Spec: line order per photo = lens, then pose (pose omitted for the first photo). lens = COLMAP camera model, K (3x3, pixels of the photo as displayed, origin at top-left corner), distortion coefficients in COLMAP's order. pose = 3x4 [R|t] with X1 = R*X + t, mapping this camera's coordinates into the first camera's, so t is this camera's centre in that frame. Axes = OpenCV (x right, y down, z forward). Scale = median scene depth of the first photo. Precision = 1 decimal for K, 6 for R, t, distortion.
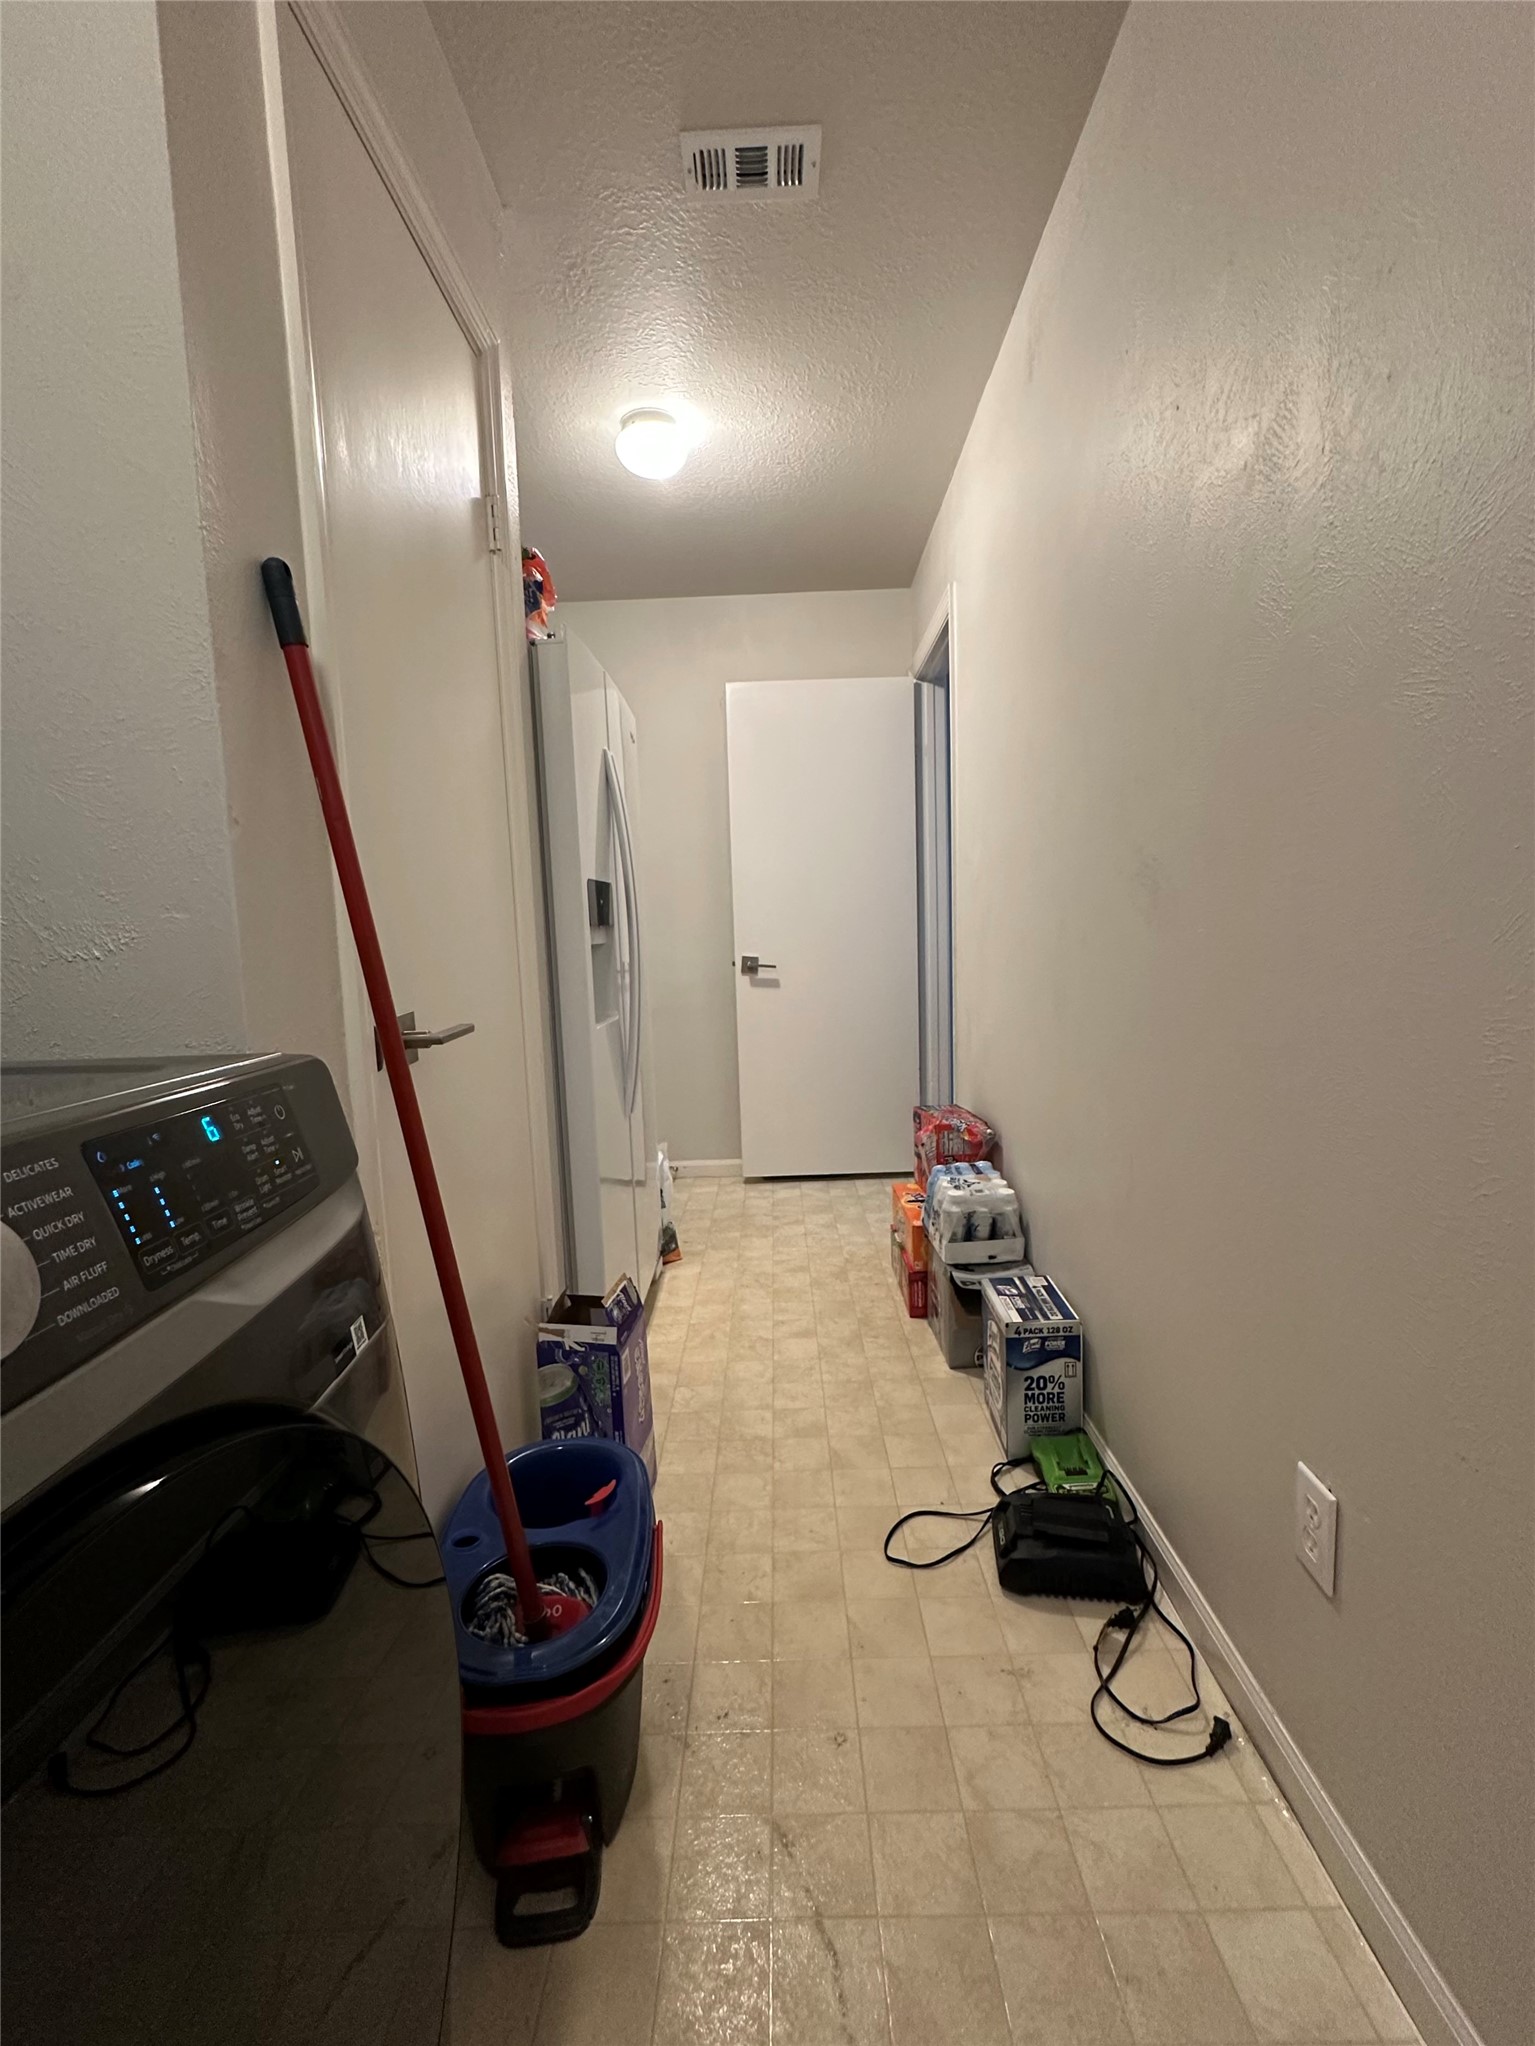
lens RADIAL K [[892.4, 0, 767.5], [0, 892.4, 1023.0], [0, 0, 1]] dist [0.001675, 0.000156]
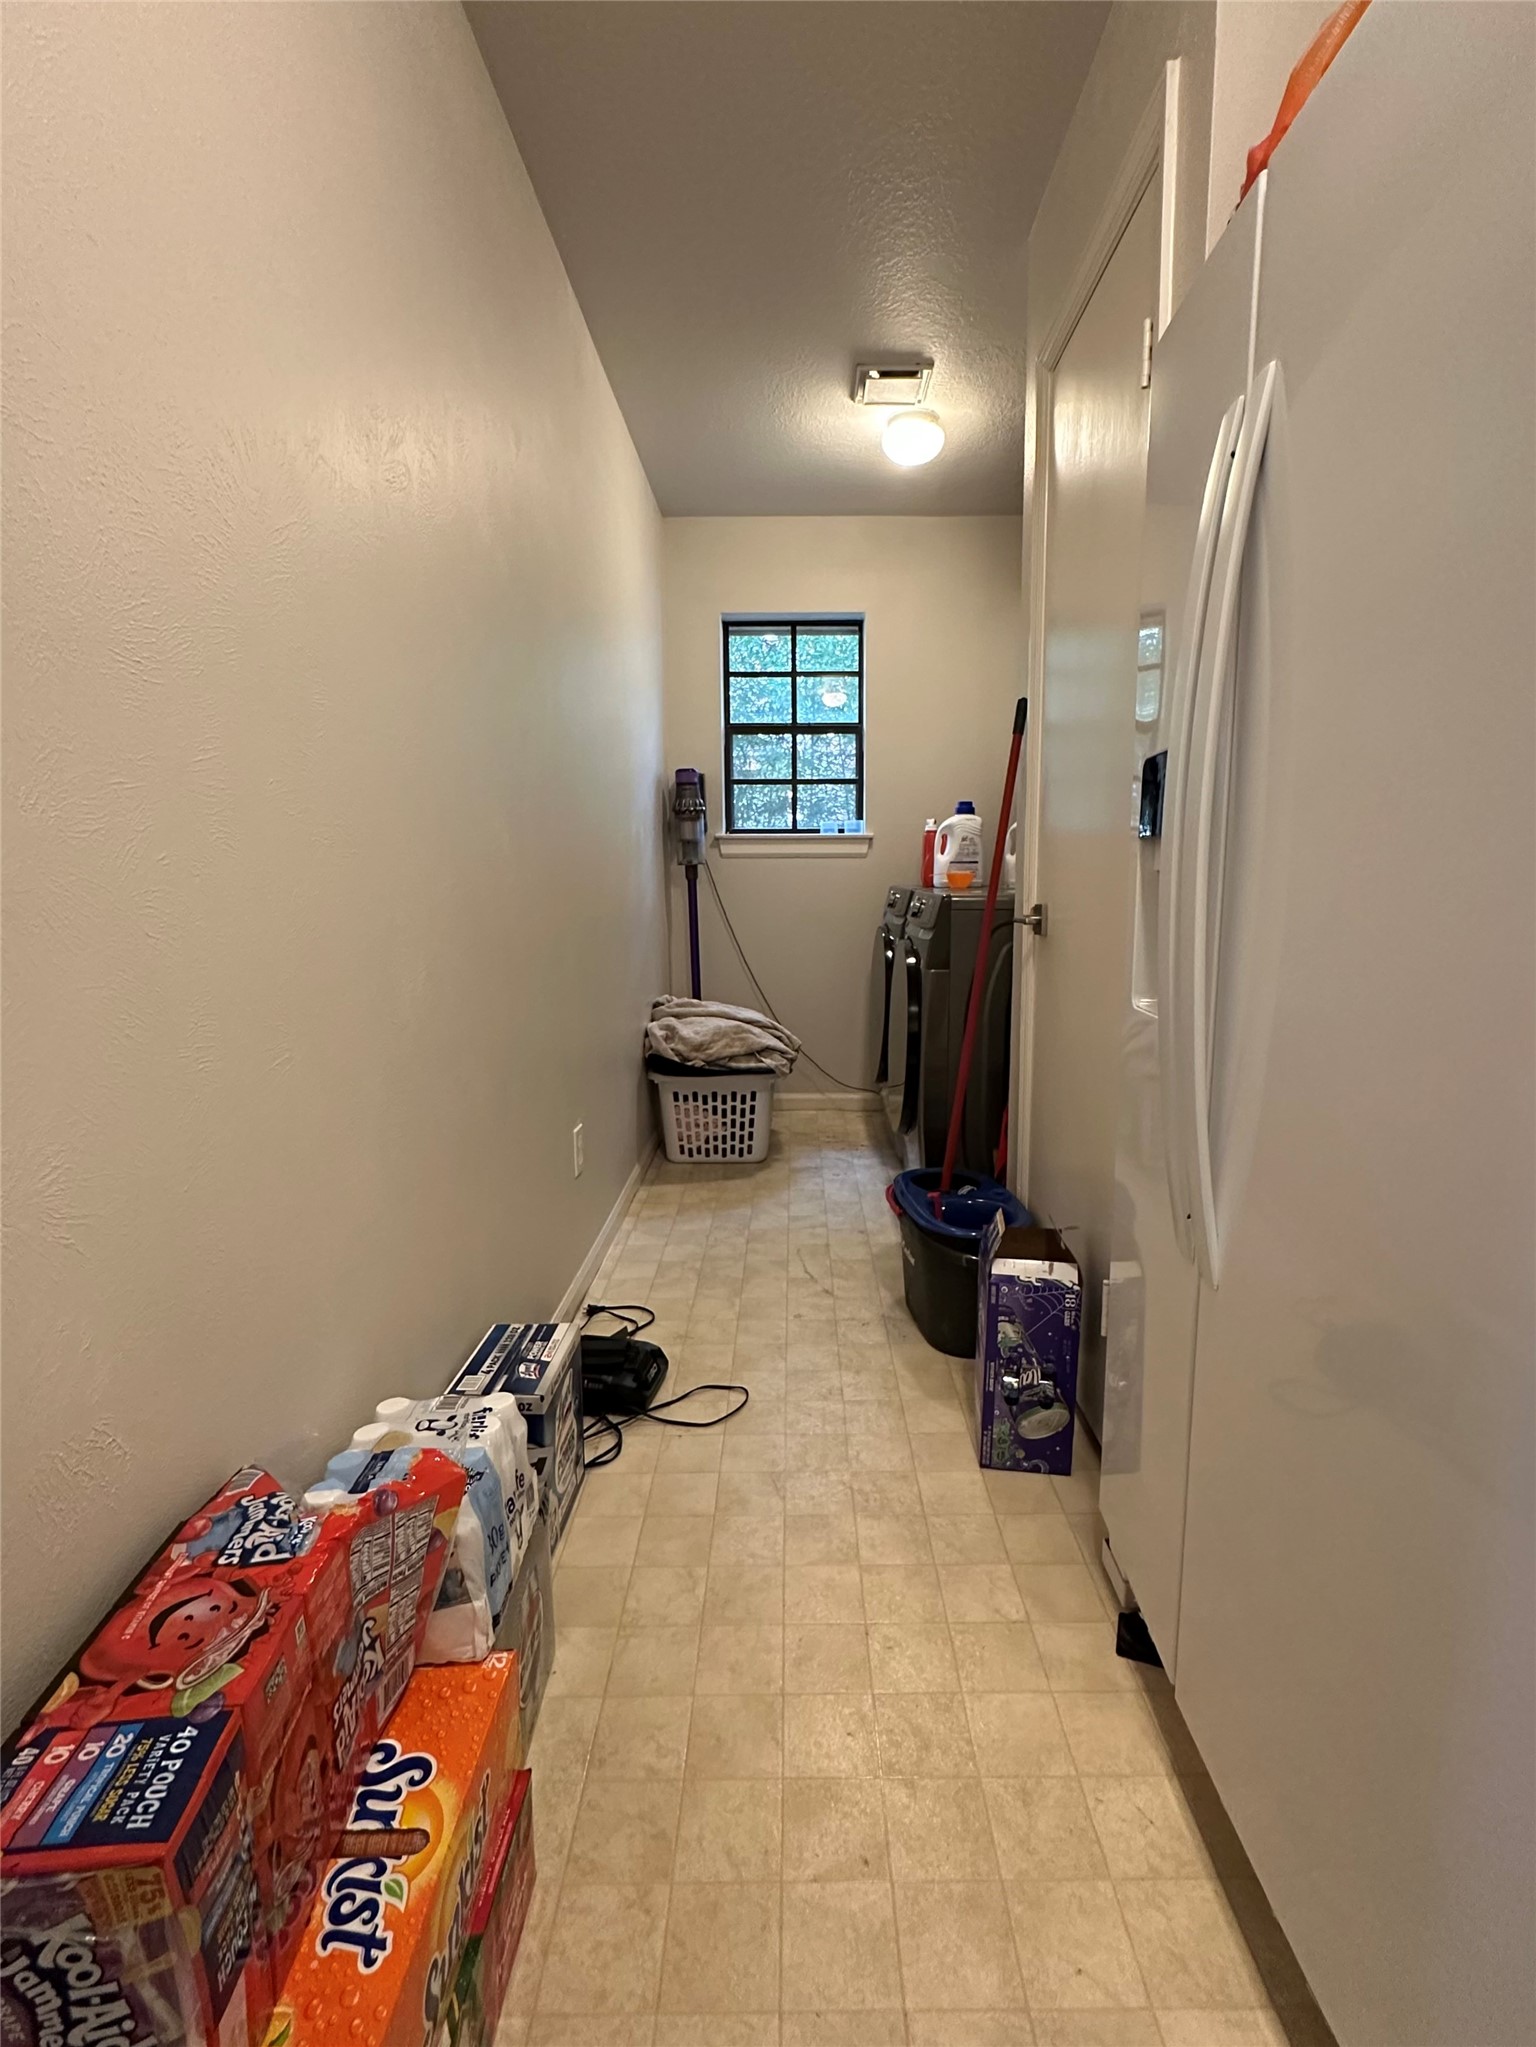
lens RADIAL K [[892.9, 0, 768.0], [0, 892.9, 1023.5], [0, 0, 1]] dist [0.001675, 0.000156]
pose [[-0.999047, 0.035187, 0.025816, 0.047045], [0.040805, 0.962933, 0.266638, -0.158797], [-0.015477, 0.267438, -0.963451, 1.641672]]
